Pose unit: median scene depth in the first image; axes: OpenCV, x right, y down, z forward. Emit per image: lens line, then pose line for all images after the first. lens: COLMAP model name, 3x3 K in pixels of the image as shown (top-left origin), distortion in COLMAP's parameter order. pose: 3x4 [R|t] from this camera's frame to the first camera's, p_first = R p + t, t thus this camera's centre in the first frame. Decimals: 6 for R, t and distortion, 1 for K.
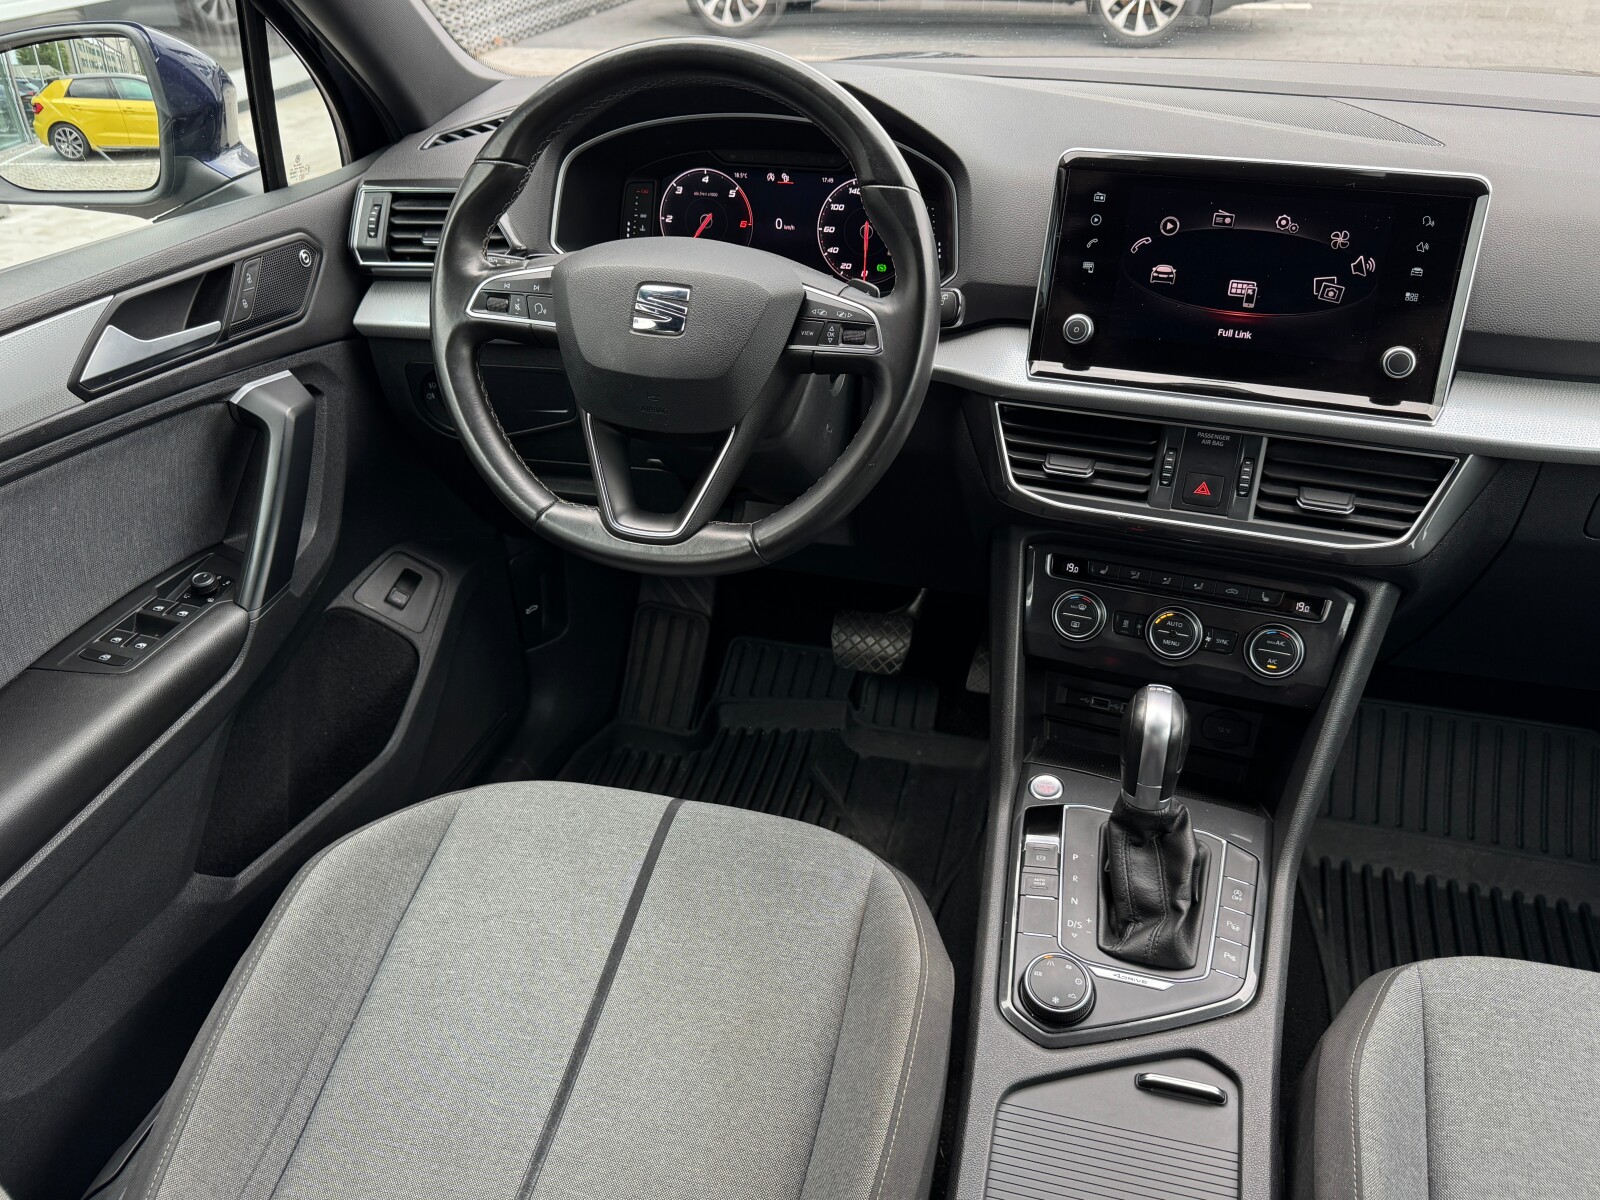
lens RADIAL K [[1220.9, 0, 802.1], [0, 1220.9, 598.8], [0, 0, 1]] dist [0.148252, -0.289356]
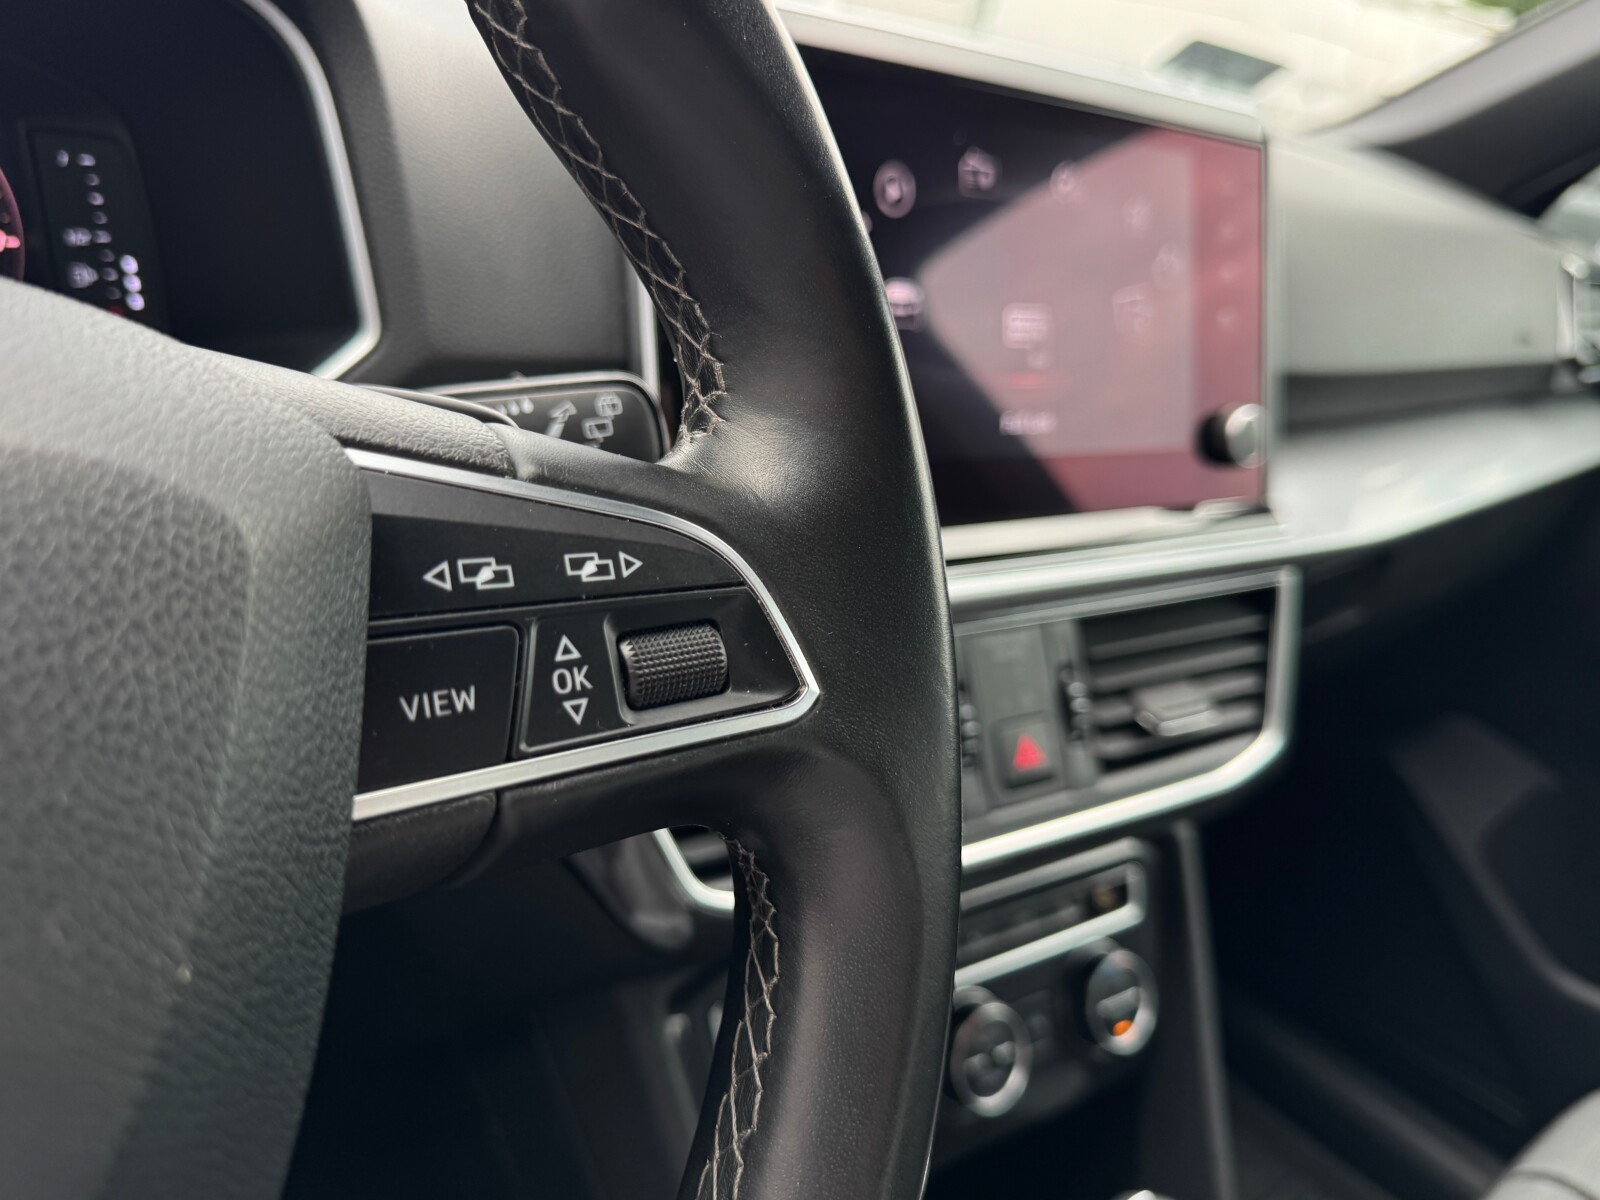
lens RADIAL K [[1304.1, 0, 804.0], [0, 1304.1, 607.8], [0, 0, 1]] dist [-0.027883, -0.003483]
pose [[0.548294, -0.236047, 0.802282, -0.100400], [0.259809, 0.959948, 0.104878, -0.211880], [-0.794905, 0.150936, 0.587661, 0.762795]]
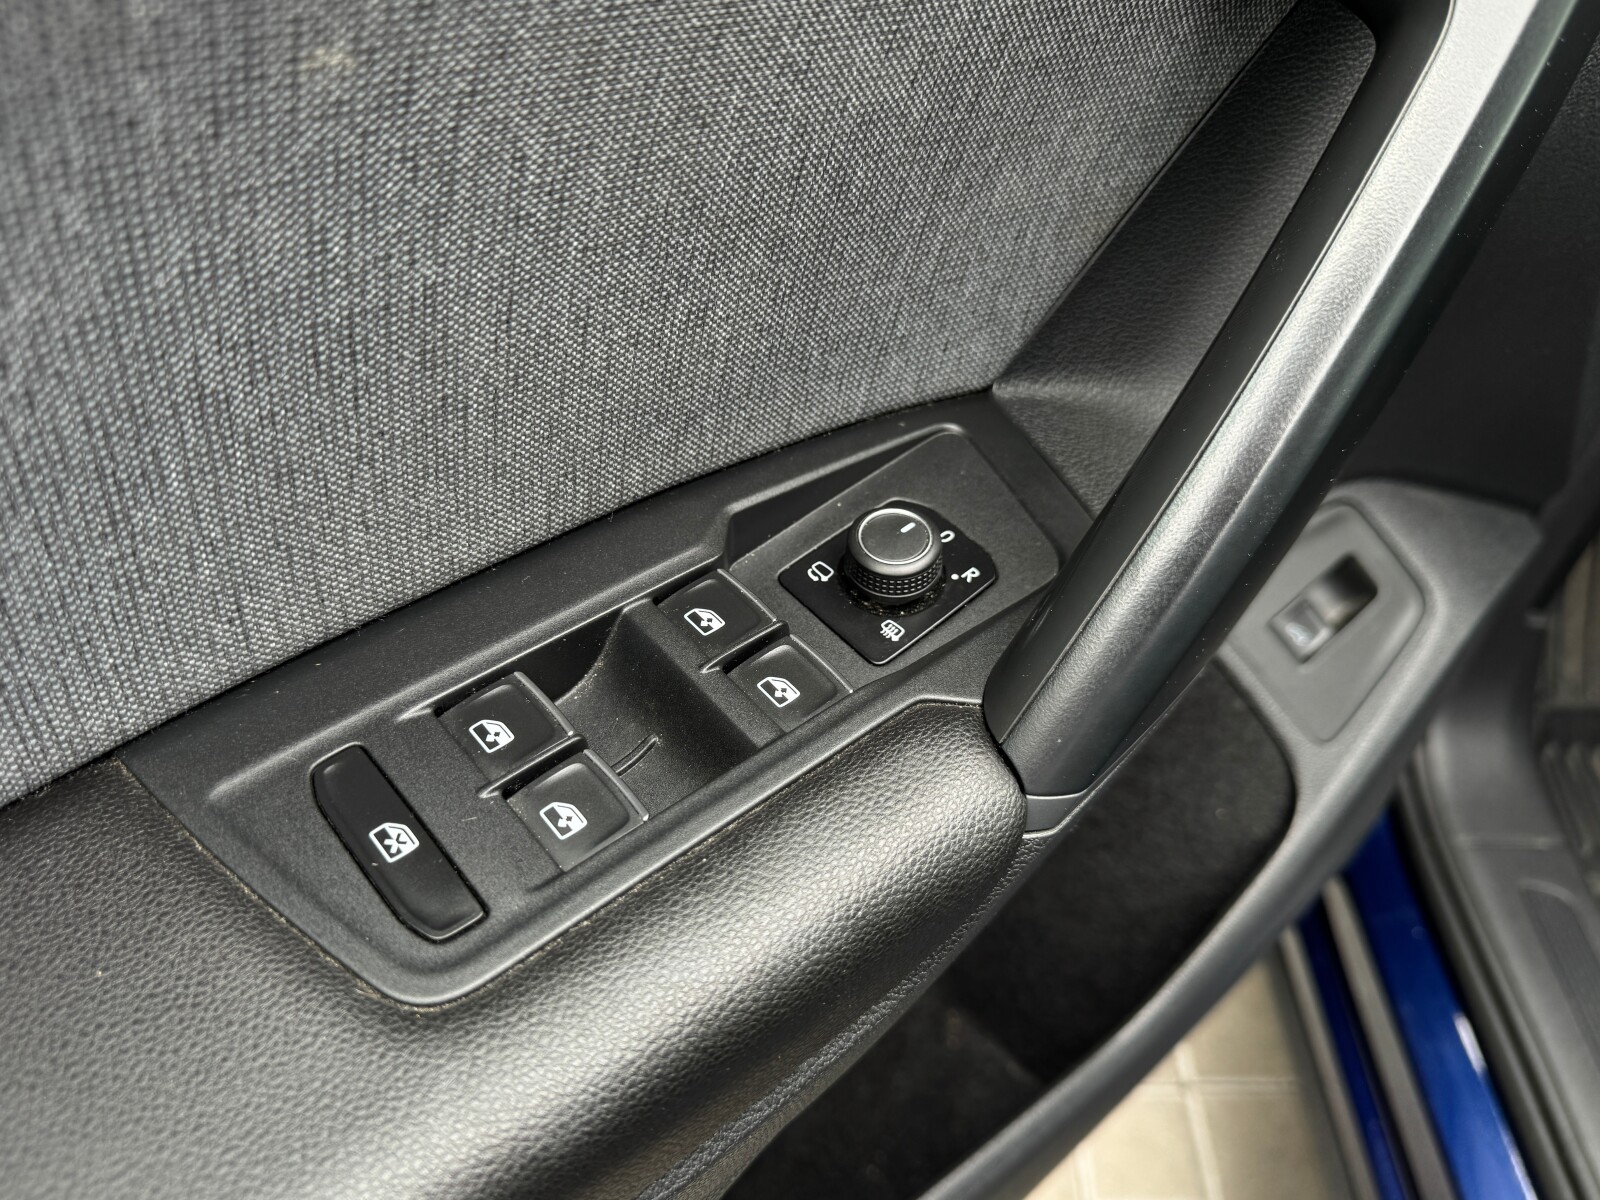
lens RADIAL K [[1304.1, 0, 804.0], [0, 1304.1, 607.8], [0, 0, 1]] dist [-0.027883, -0.003483]
pose [[0.831725, 0.424681, -0.357602, -0.425876], [-0.353203, 0.901704, 0.249354, -0.066910], [0.428347, -0.081088, 0.899968, 0.806989]]
